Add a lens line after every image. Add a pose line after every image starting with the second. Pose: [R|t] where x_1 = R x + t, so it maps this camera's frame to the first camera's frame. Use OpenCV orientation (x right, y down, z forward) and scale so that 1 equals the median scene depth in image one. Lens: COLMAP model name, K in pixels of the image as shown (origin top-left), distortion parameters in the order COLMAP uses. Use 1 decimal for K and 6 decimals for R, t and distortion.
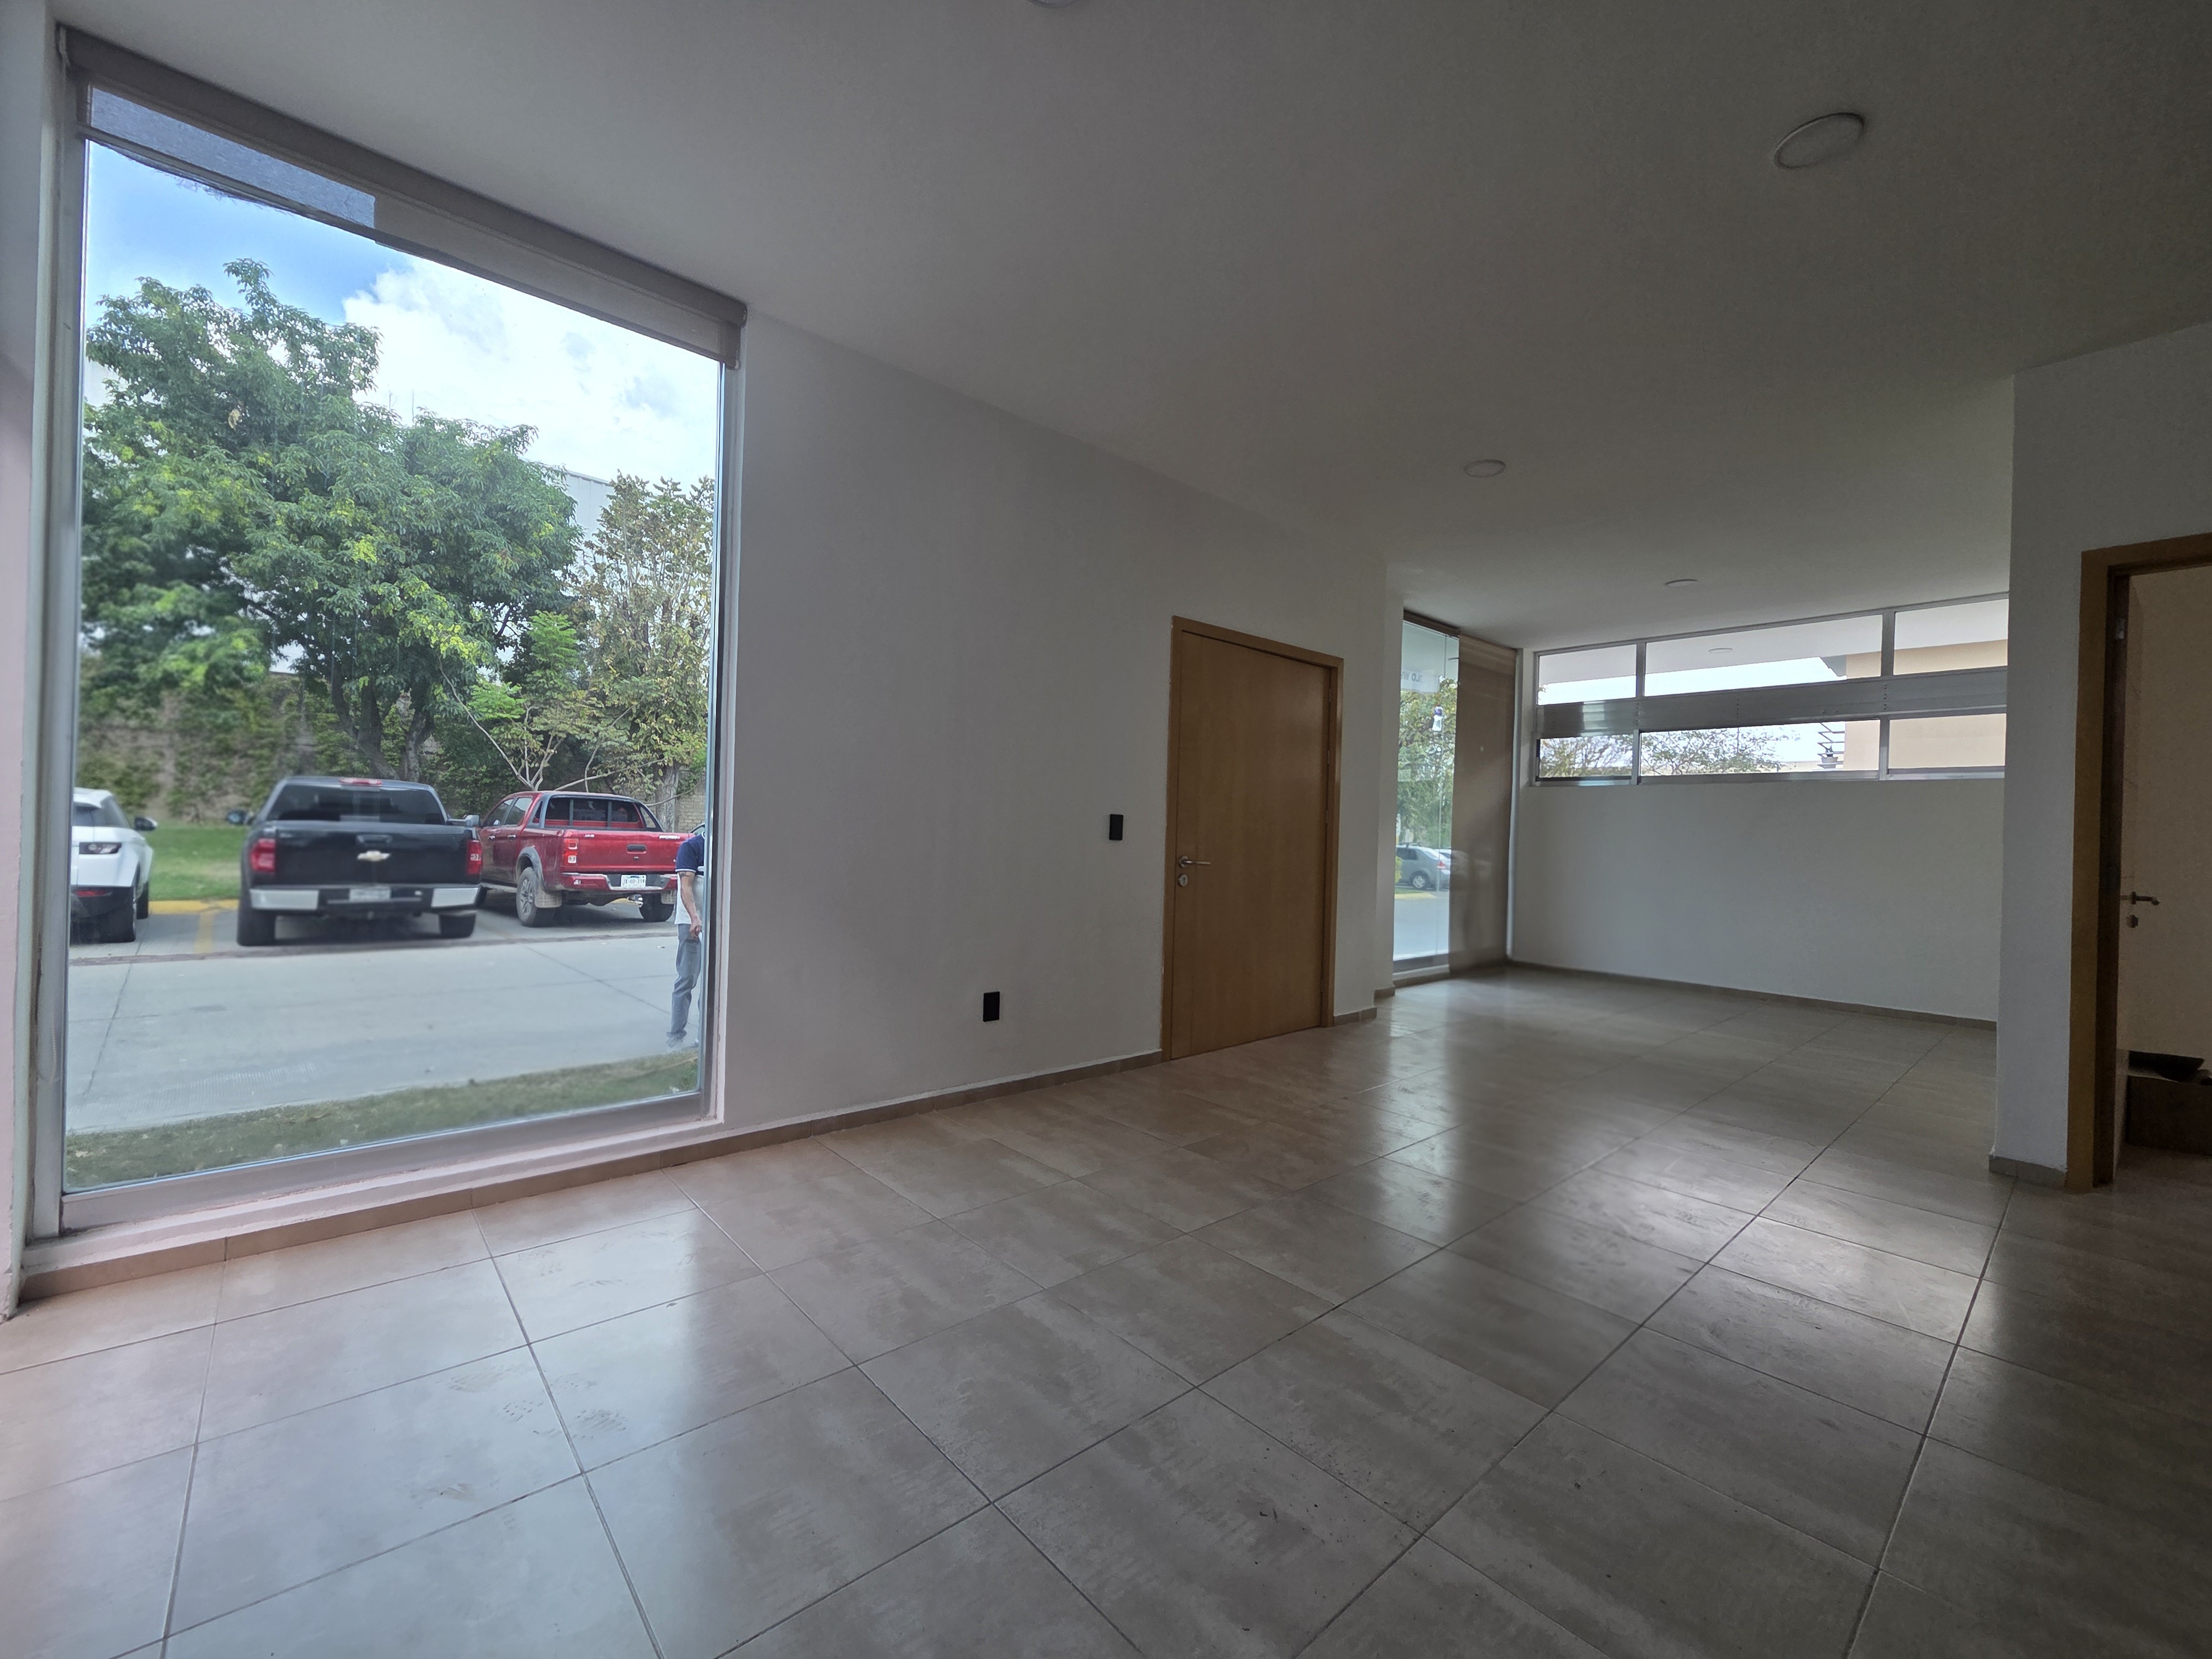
lens RADIAL K [[905.9, 0, 1105.1], [0, 905.9, 828.4], [0, 0, 1]] dist [0.004565, 0.000231]
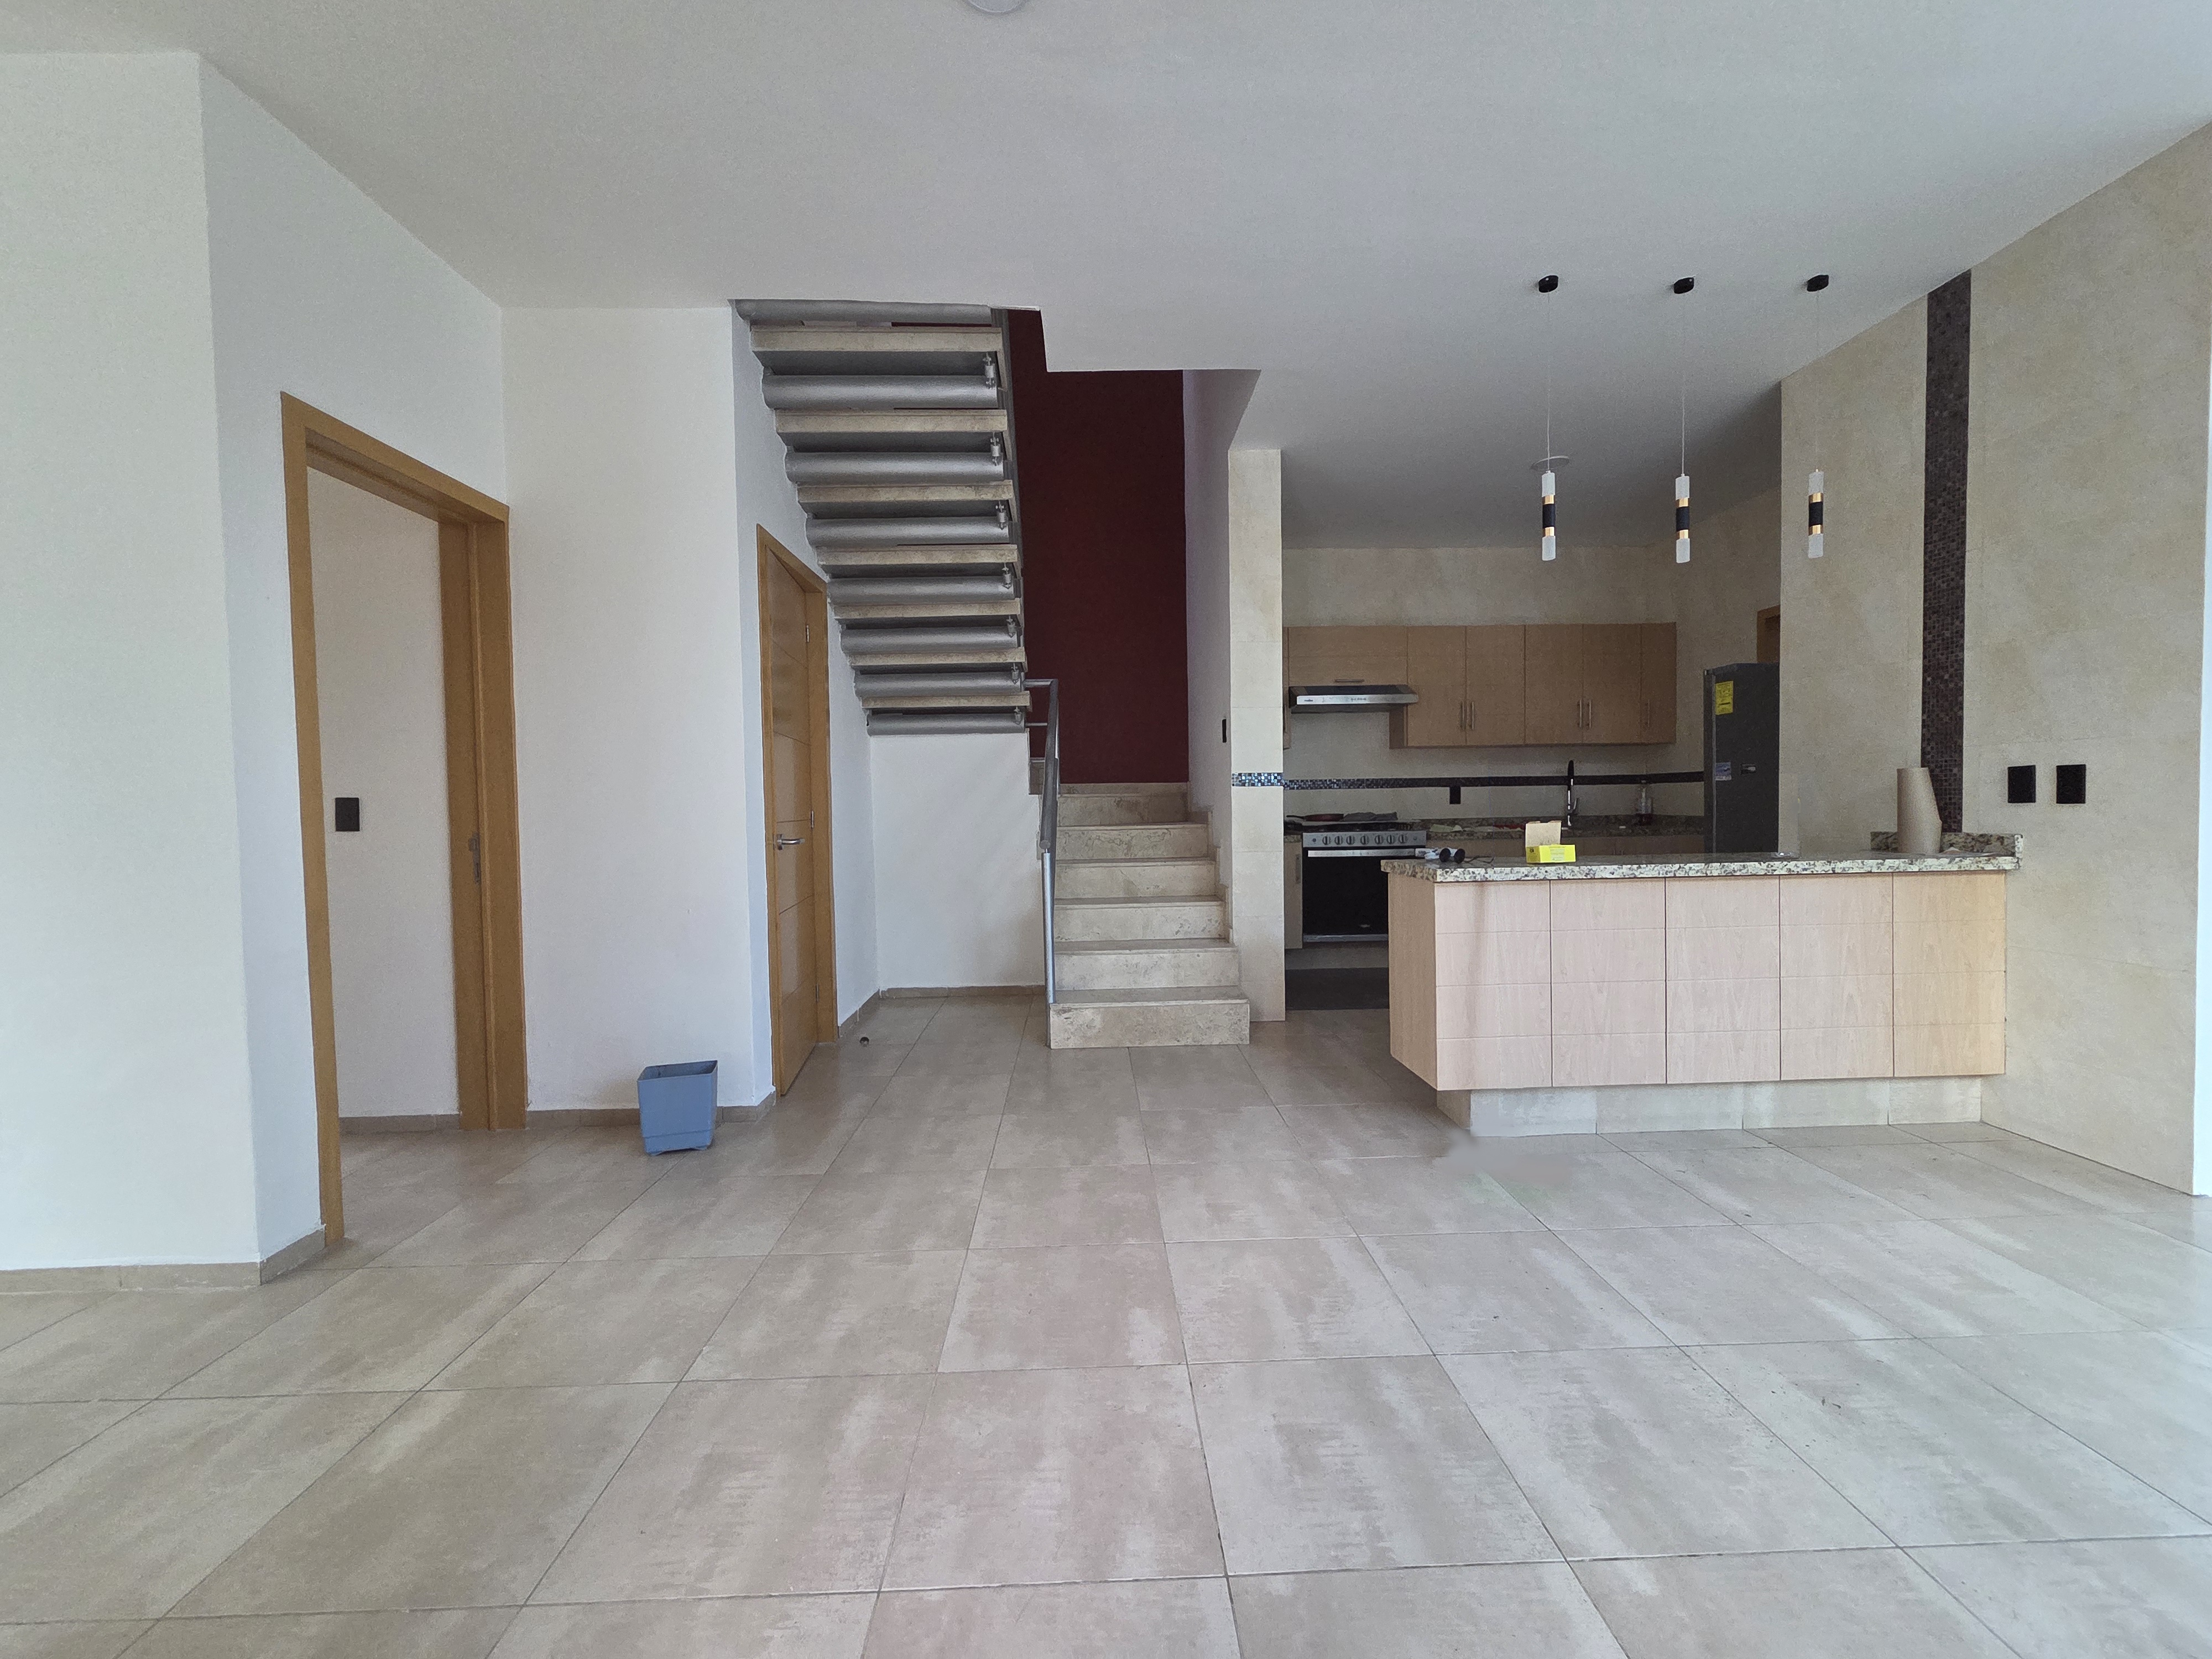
lens RADIAL K [[905.9, 0, 1104.8], [0, 905.9, 831.5], [0, 0, 1]] dist [0.004565, 0.000231]
pose [[-0.766608, -0.033425, 0.641245, 0.068249], [-0.004241, 0.998886, 0.046996, 0.003774], [-0.642102, 0.033308, -0.765895, 0.959737]]
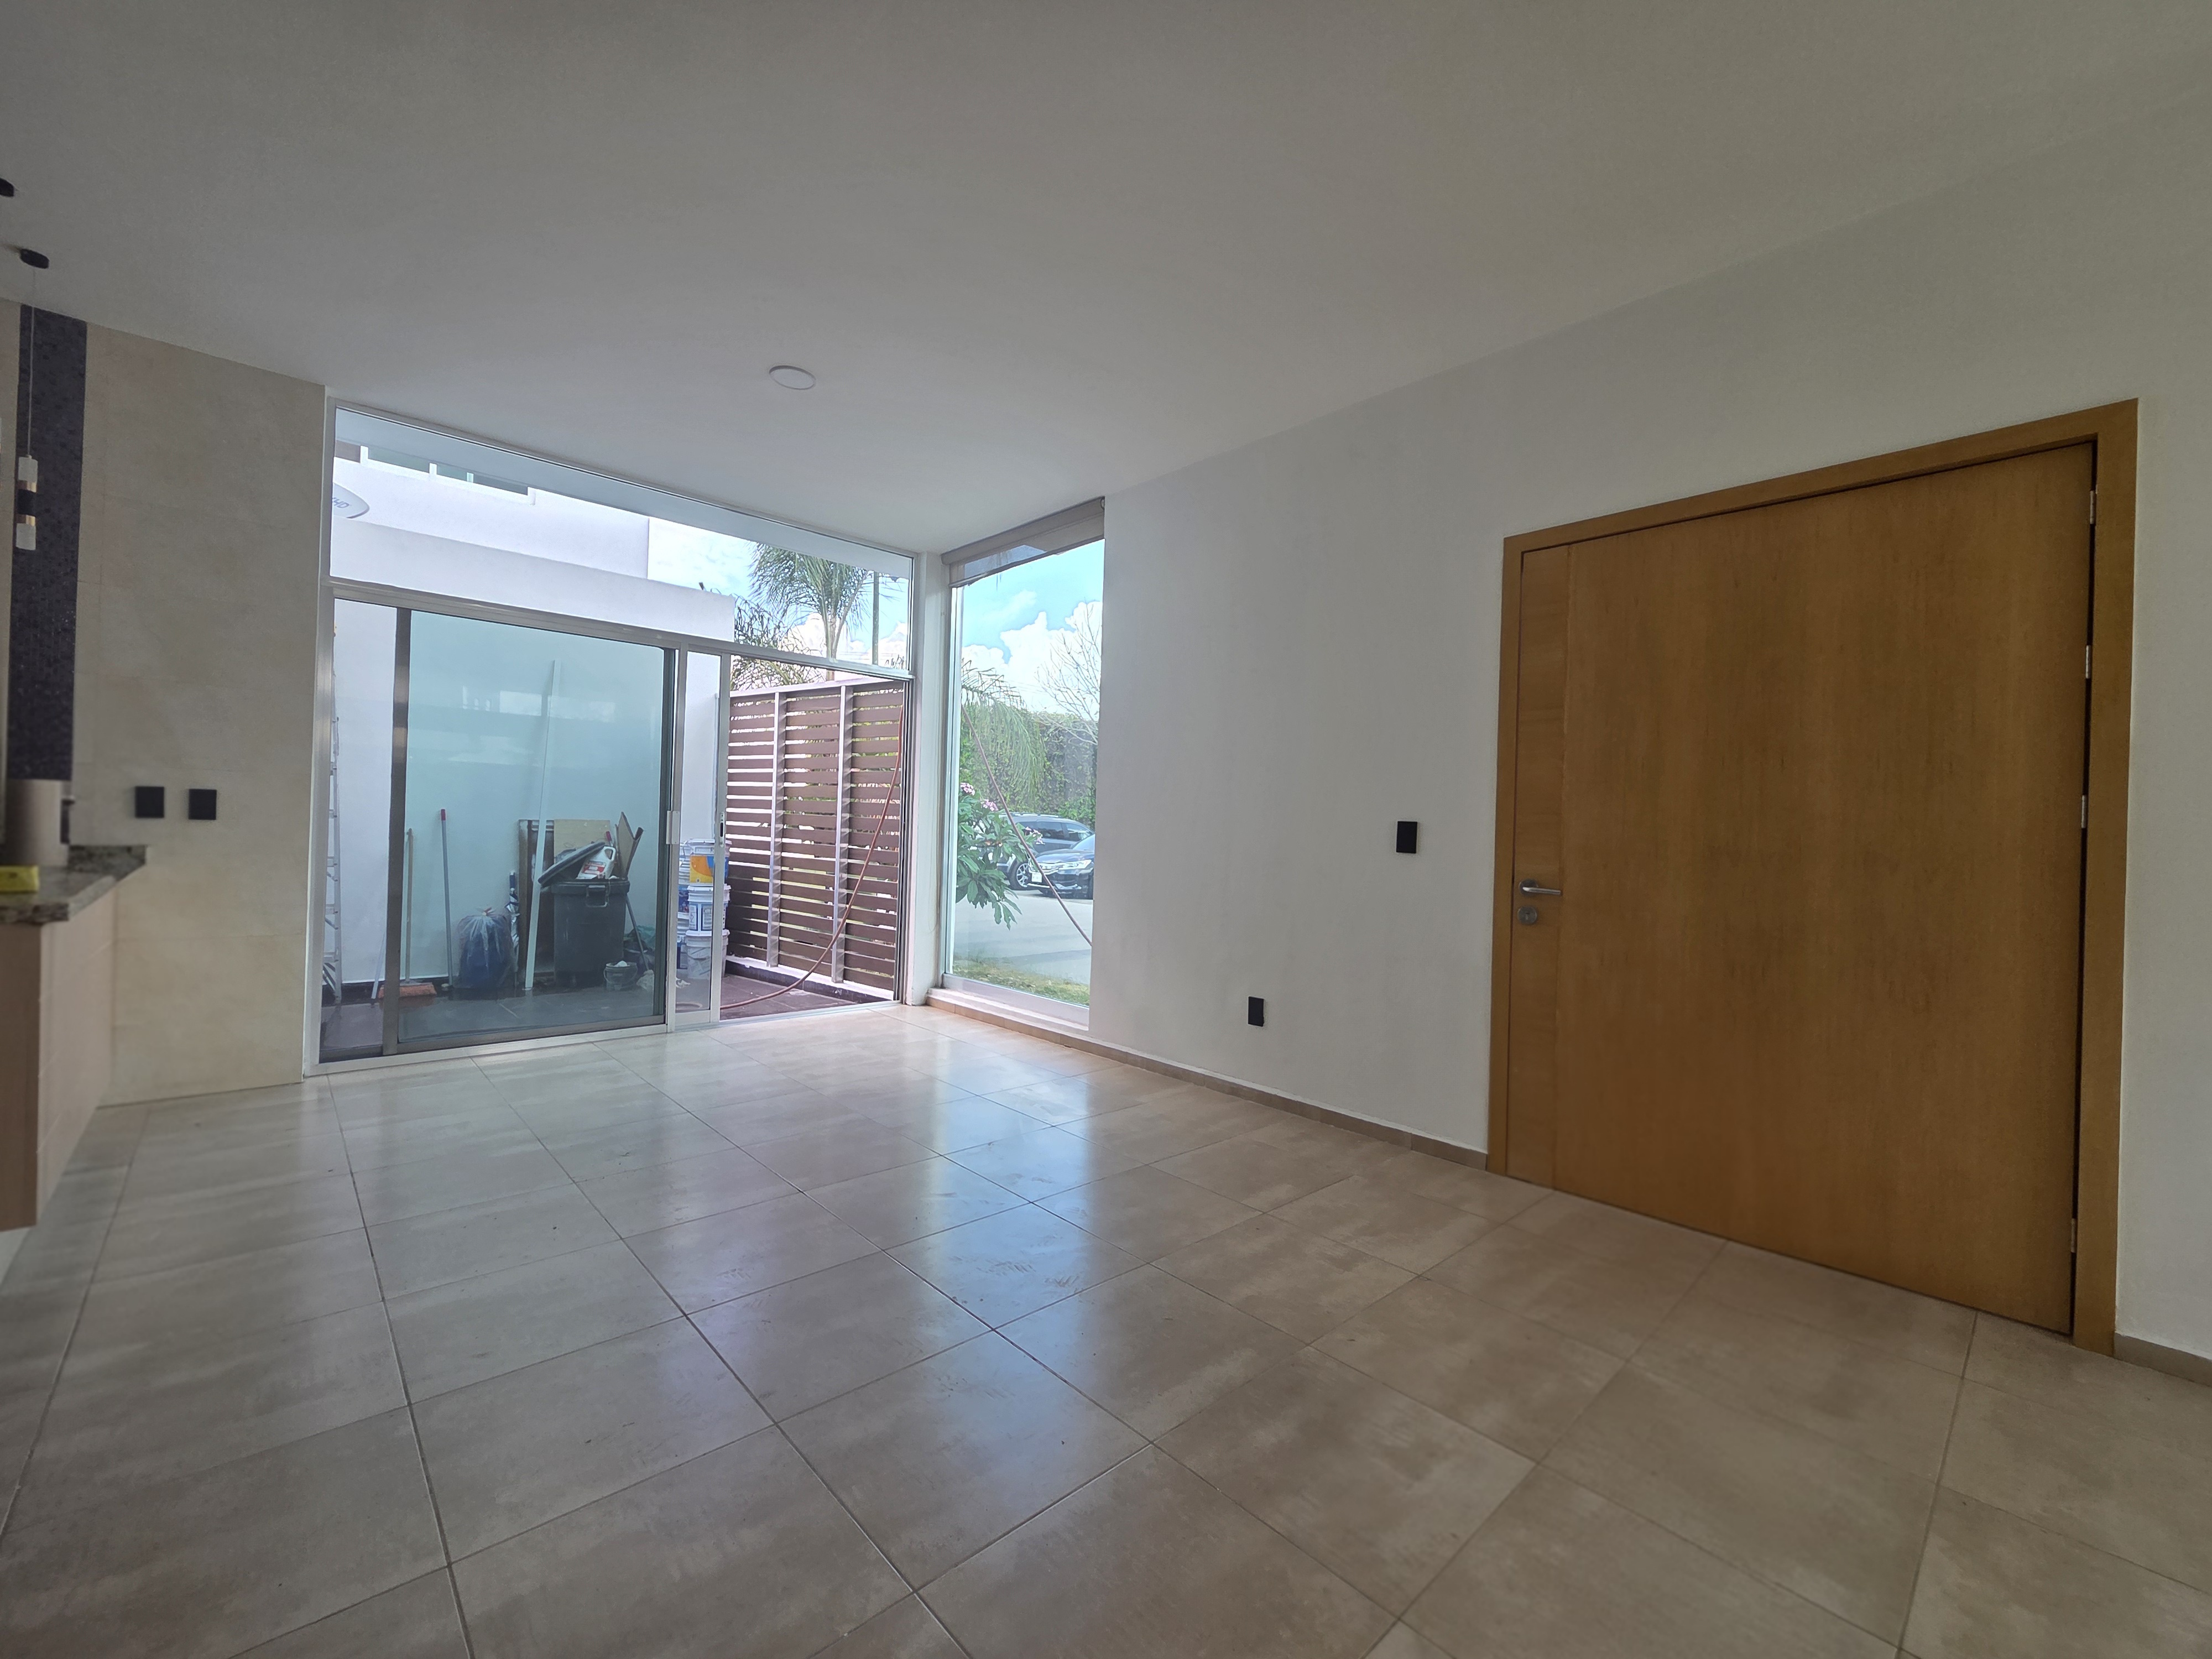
lens RADIAL K [[905.9, 0, 1123.2], [0, 905.9, 833.0], [0, 0, 1]] dist [0.004565, 0.000231]
pose [[0.034995, -0.027911, -0.998998, 0.905172], [-0.026432, 0.999234, -0.028844, 0.027721], [0.999038, 0.027414, 0.034230, 0.808371]]
